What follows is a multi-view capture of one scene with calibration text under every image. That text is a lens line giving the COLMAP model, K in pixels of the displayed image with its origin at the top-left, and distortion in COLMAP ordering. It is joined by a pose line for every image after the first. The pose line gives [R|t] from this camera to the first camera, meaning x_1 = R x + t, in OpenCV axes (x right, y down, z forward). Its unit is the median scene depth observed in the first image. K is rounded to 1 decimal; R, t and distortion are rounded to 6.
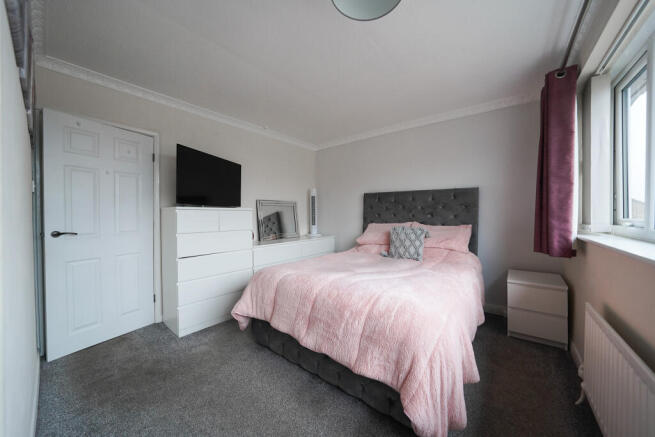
lens RADIAL K [[232.6, 0, 326.8], [0, 232.6, 215.3], [0, 0, 1]] dist [-0.000631, -0.000054]
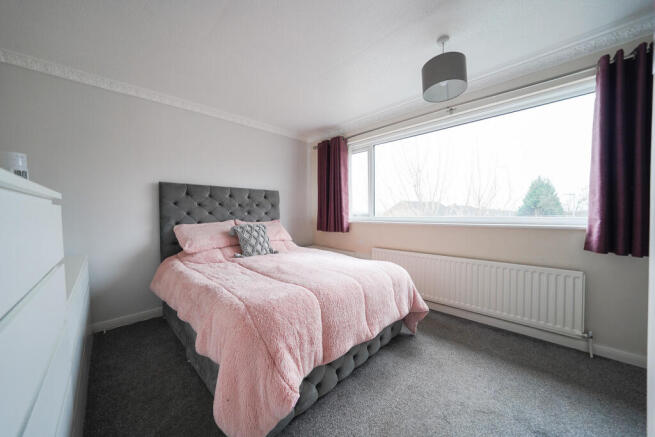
lens RADIAL K [[232.6, 0, 326.8], [0, 232.6, 215.3], [0, 0, 1]] dist [-0.000631, -0.000054]
pose [[0.149260, -0.019623, 0.988603, -0.527575], [0.004226, 0.999807, 0.019208, -0.007315], [-0.988789, 0.001311, 0.149314, 0.487110]]
